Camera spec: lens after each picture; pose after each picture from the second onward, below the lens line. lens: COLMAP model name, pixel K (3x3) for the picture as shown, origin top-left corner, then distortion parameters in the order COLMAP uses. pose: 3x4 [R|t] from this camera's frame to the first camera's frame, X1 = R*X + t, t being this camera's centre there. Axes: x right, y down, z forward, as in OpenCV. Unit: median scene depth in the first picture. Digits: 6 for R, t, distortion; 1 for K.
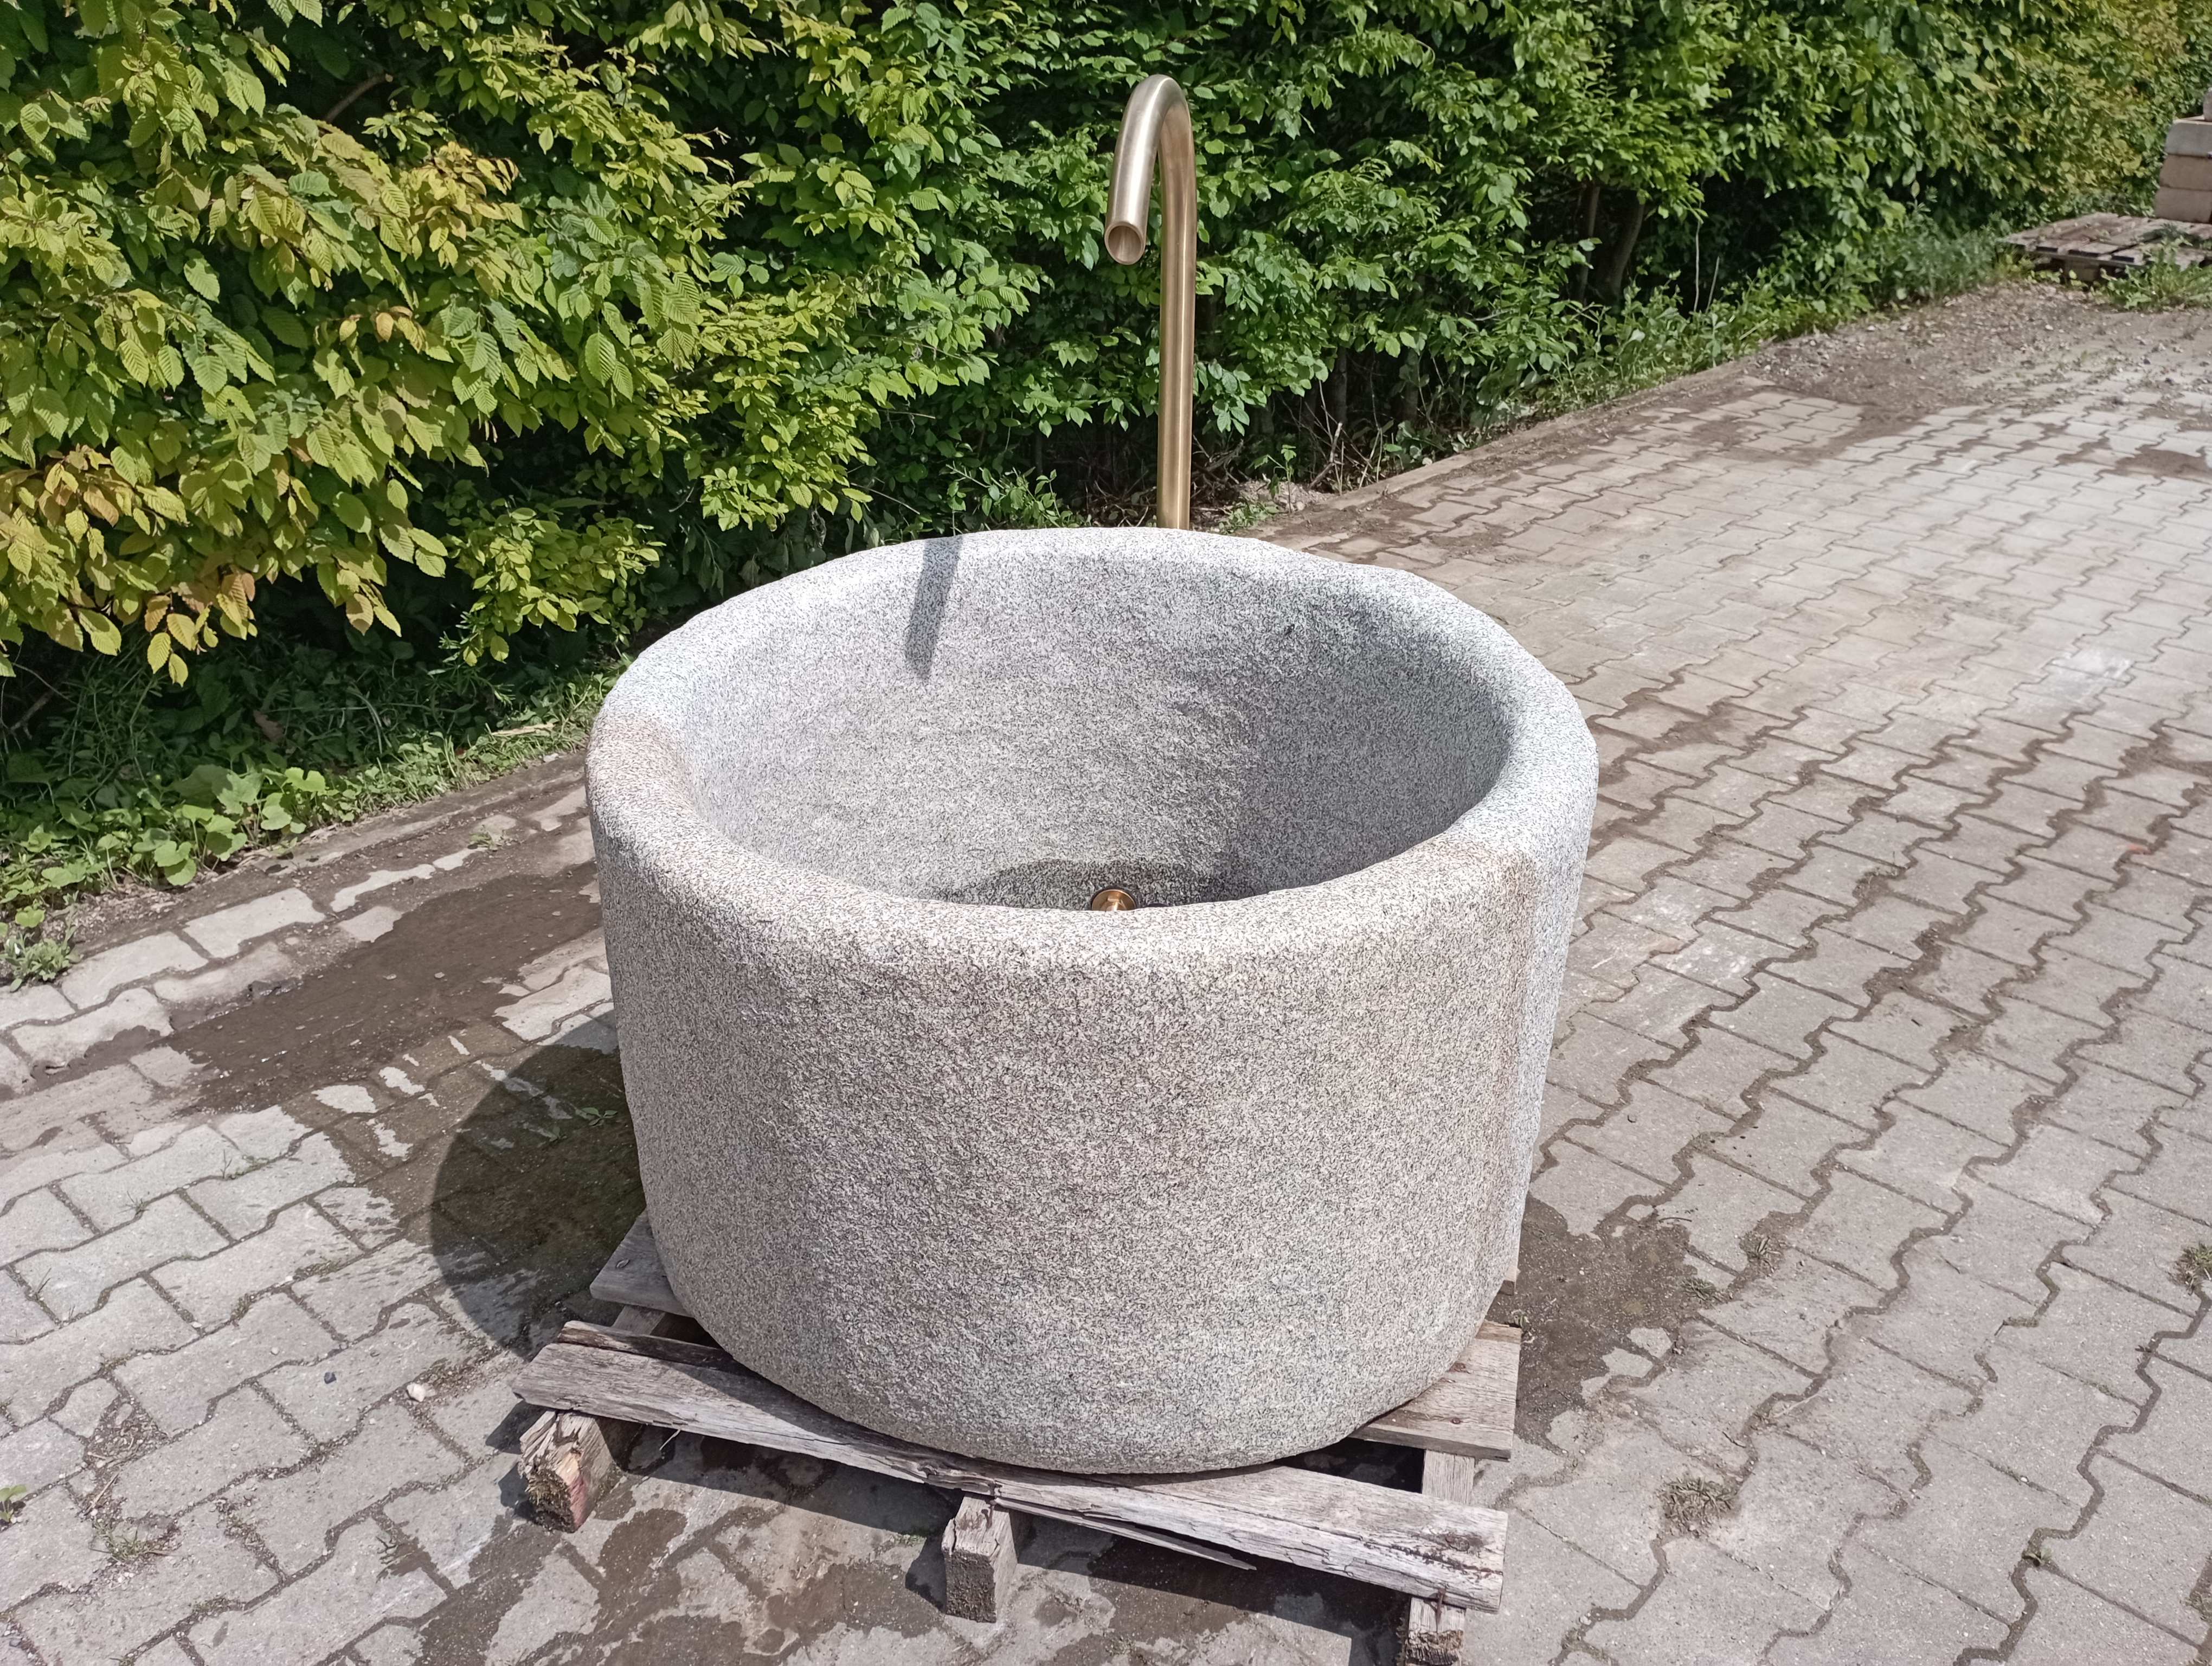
lens RADIAL K [[1826.7, 0, 1106.7], [0, 1826.7, 823.6], [0, 0, 1]] dist [0.098675, -0.130451]
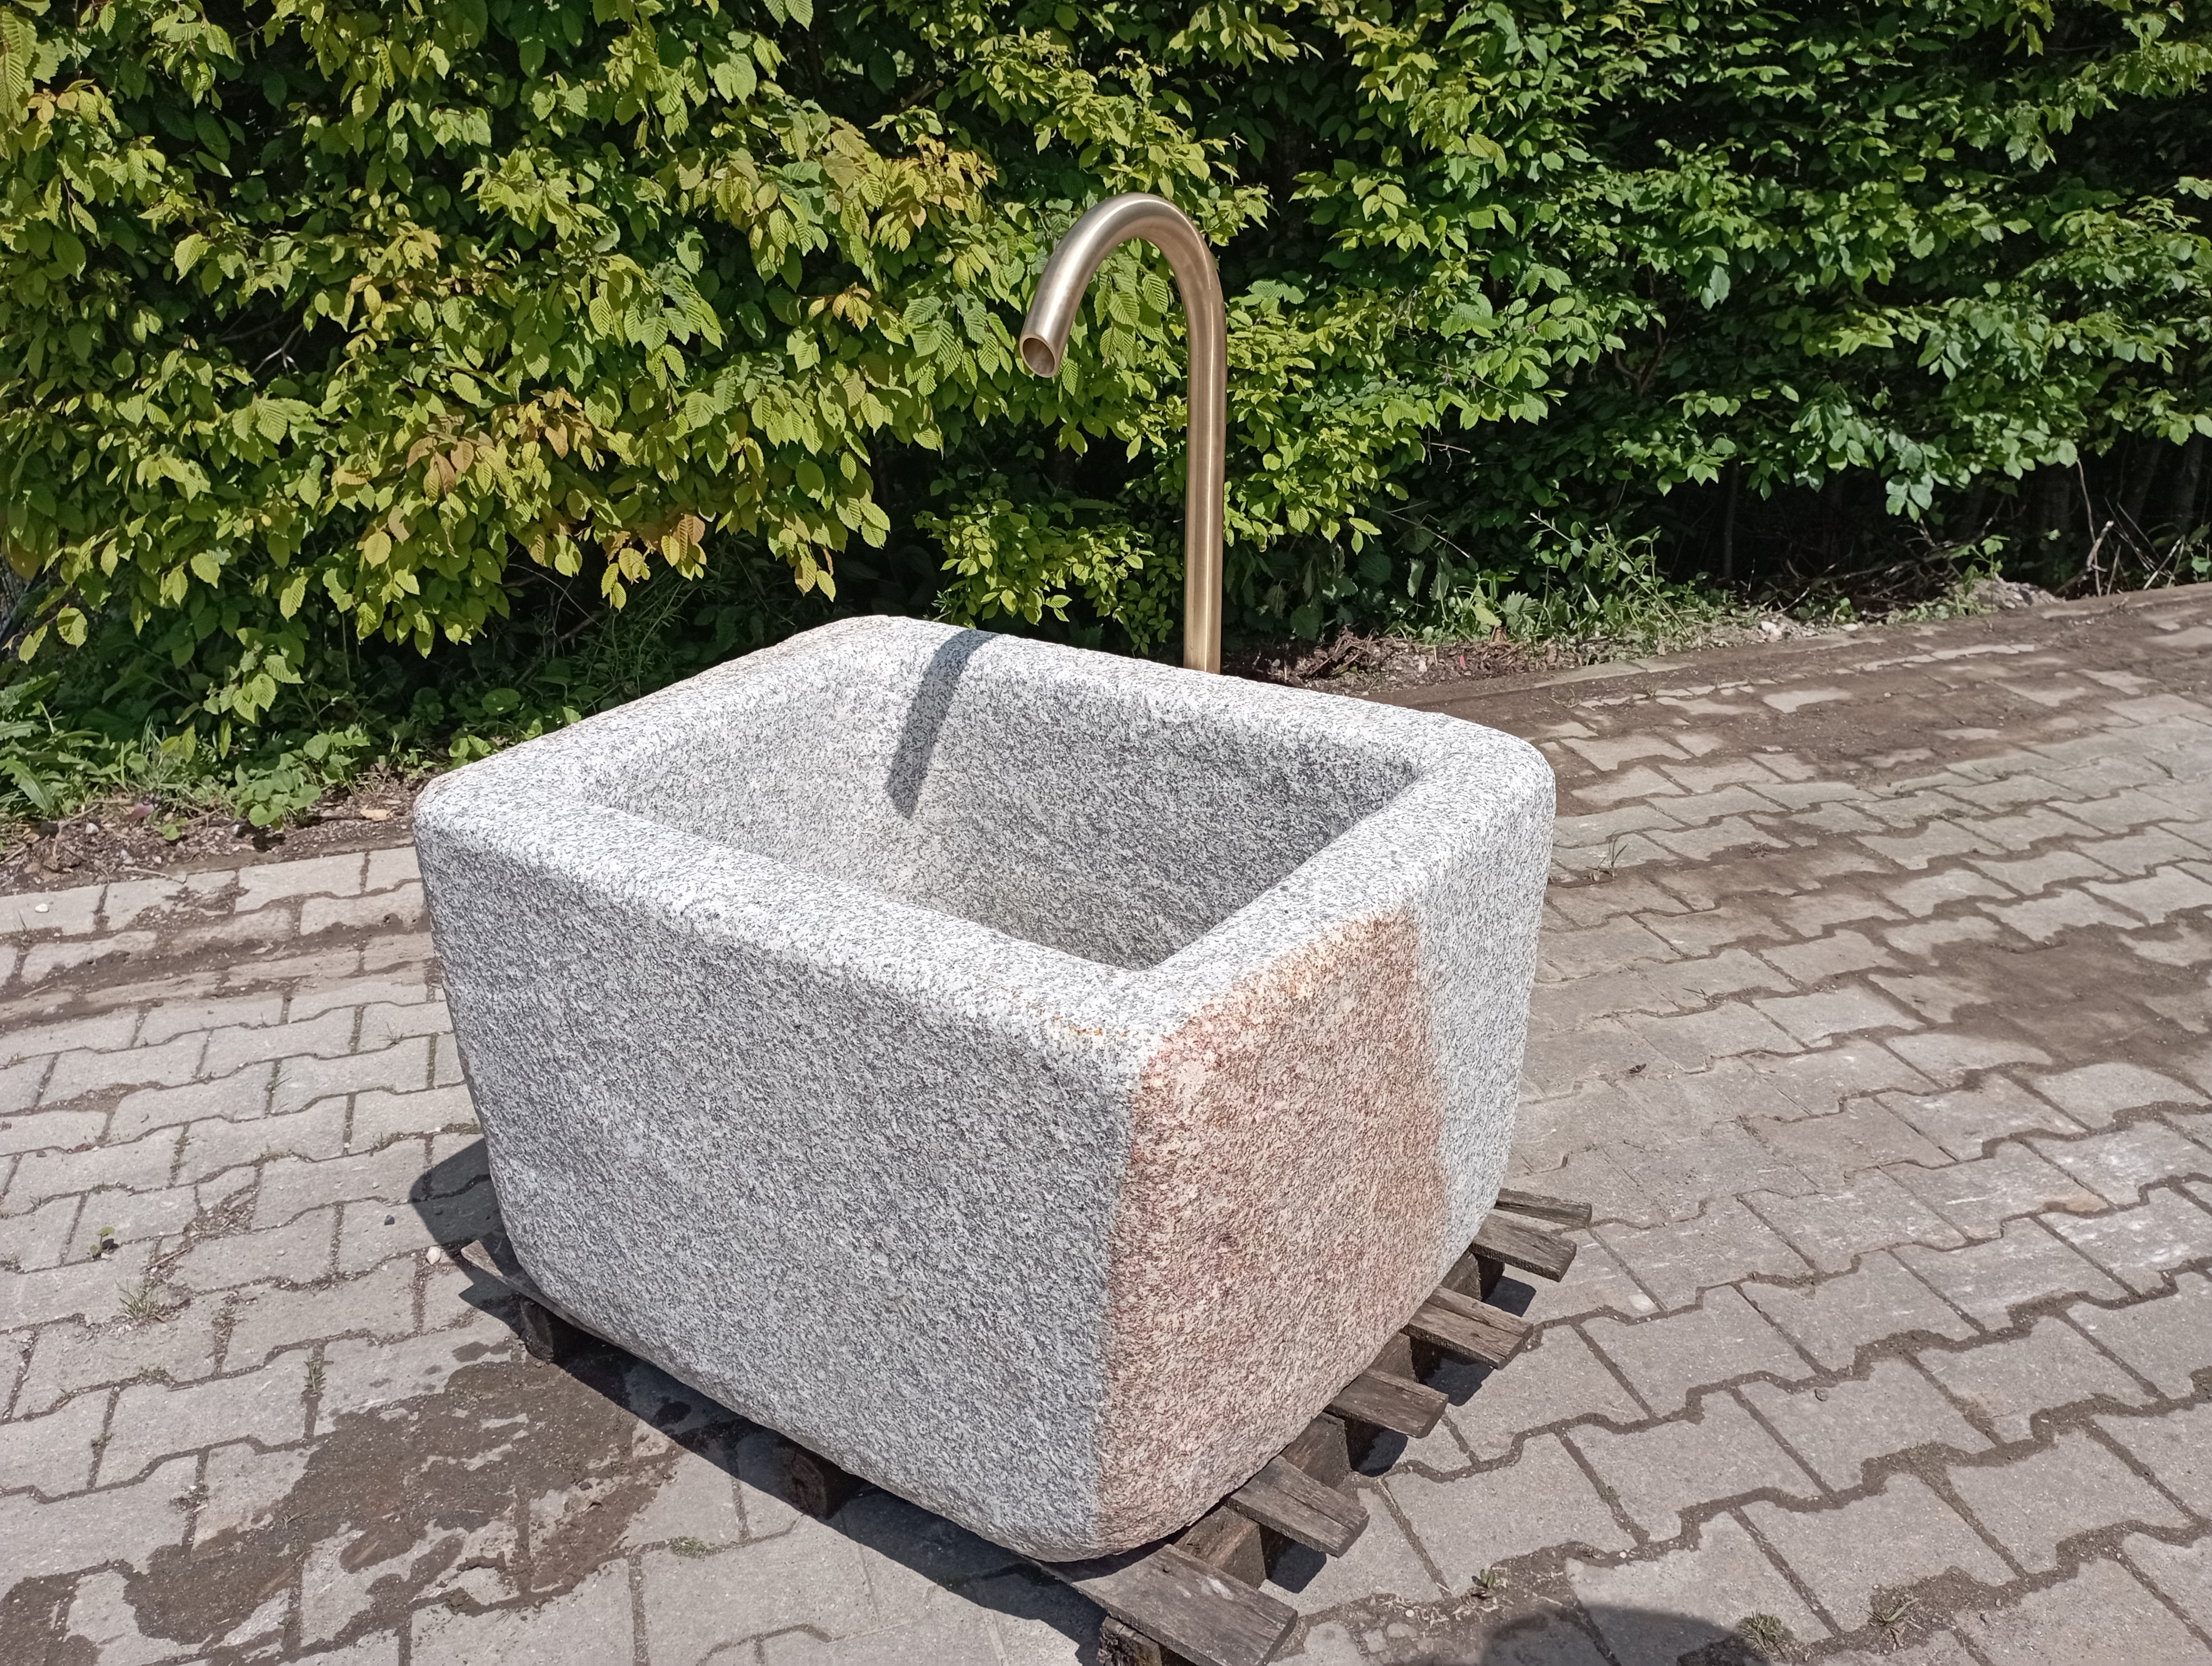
lens RADIAL K [[1826.7, 0, 1102.7], [0, 1826.7, 821.5], [0, 0, 1]] dist [0.098675, -0.130451]
pose [[0.867437, 0.174956, -0.465771, 0.225992], [-0.194331, 0.980914, 0.006541, -0.009857], [0.458026, 0.084840, 0.884881, 0.120551]]
